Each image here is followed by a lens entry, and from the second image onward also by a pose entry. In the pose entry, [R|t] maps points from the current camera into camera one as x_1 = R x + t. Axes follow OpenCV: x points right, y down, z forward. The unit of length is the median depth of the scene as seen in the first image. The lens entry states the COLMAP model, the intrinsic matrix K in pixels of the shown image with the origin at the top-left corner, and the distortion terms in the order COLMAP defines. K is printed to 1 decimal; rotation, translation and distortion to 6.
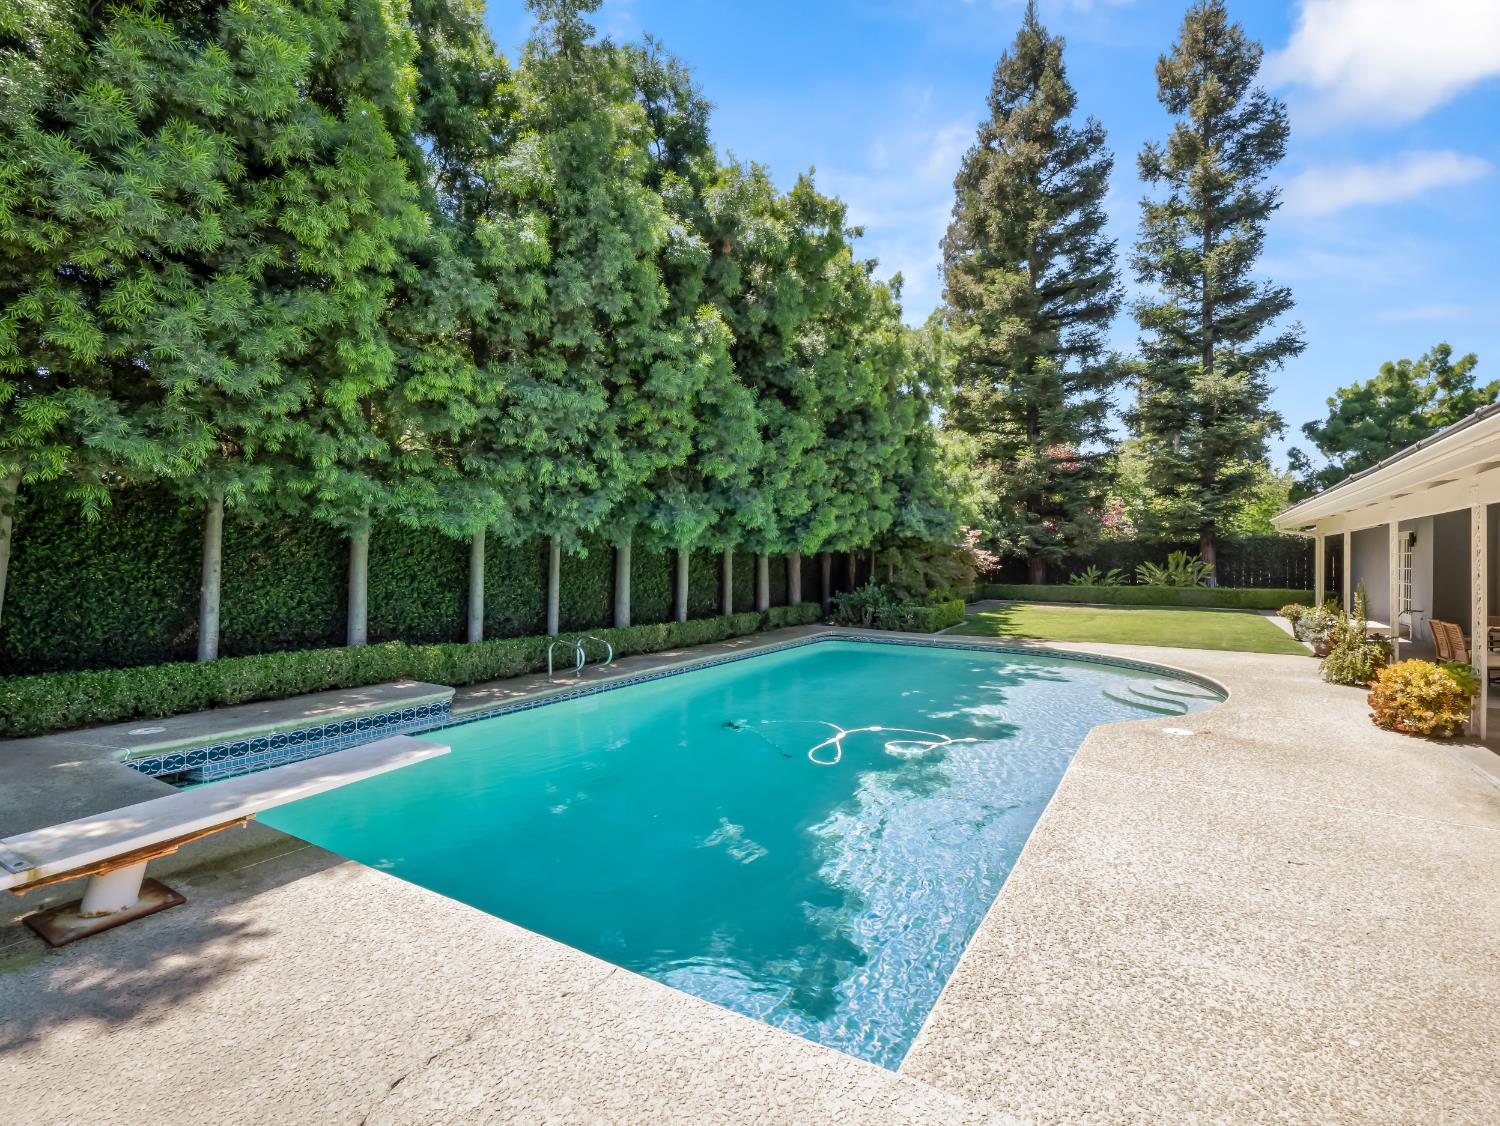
lens RADIAL K [[719.2, 0, 739.6], [0, 719.2, 559.1], [0, 0, 1]] dist [-0.017853, -0.000718]
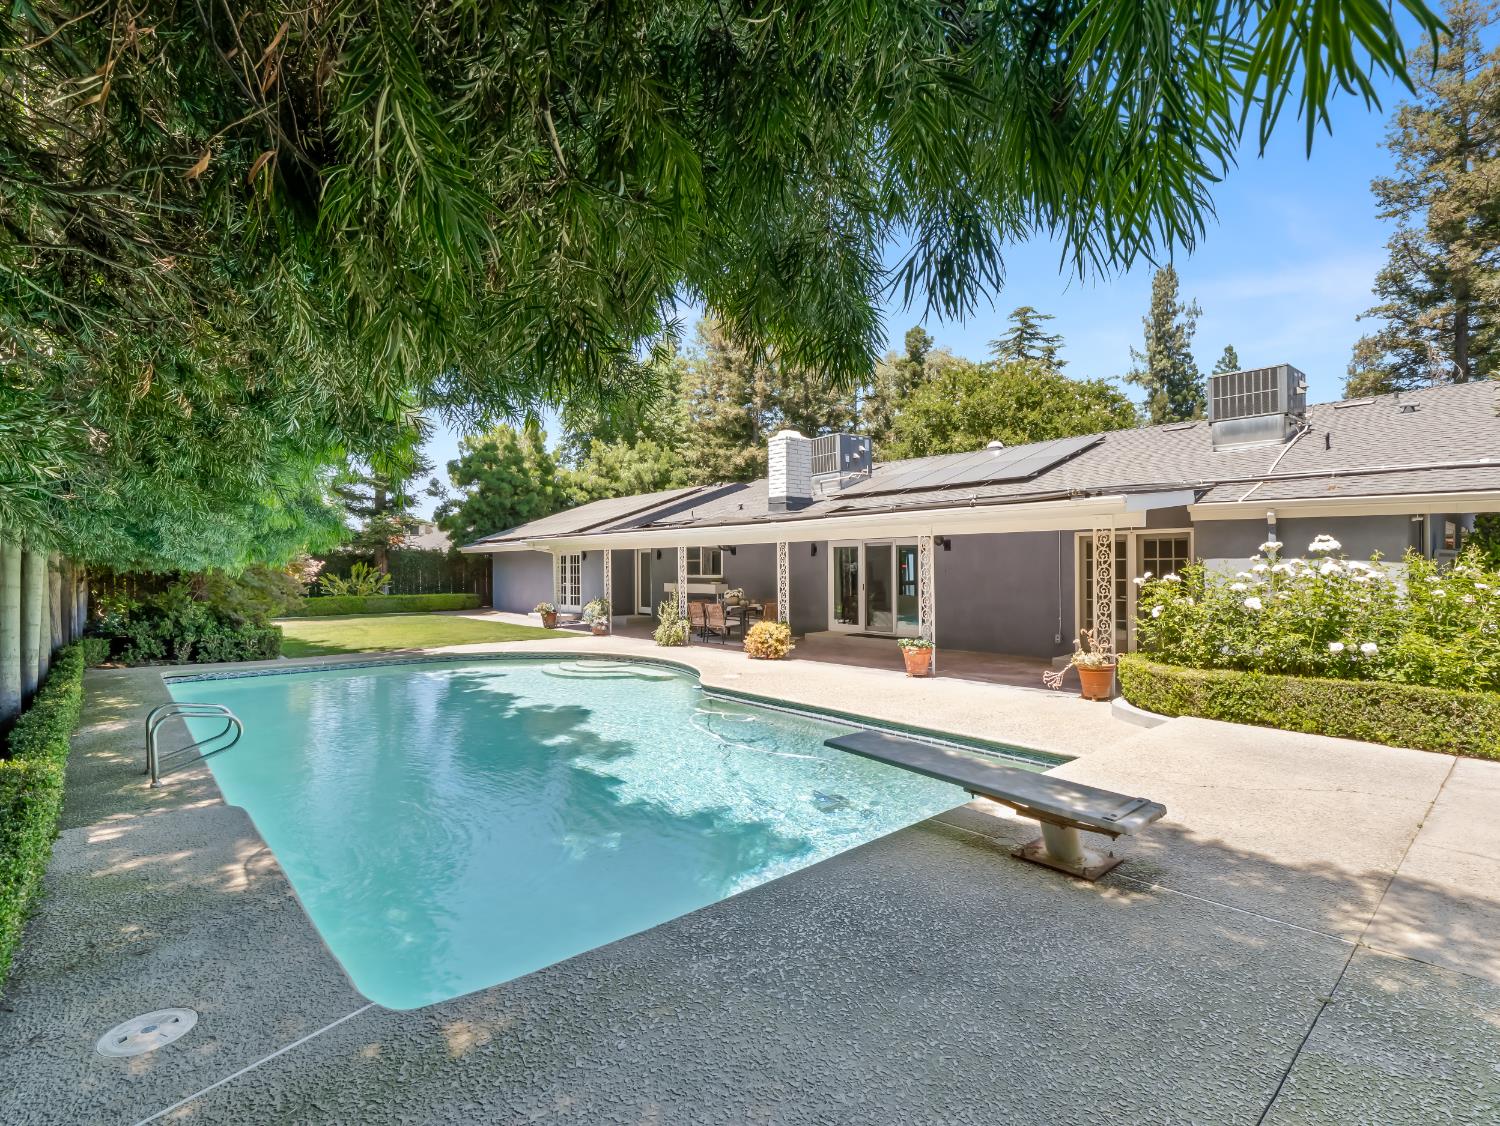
lens RADIAL K [[719.2, 0, 740.7], [0, 719.2, 565.5], [0, 0, 1]] dist [-0.017853, -0.000718]
pose [[0.302688, -0.005601, 0.953073, -0.376986], [0.011534, 0.999931, 0.002214, -0.004829], [-0.953020, 0.010323, 0.302732, 0.193119]]
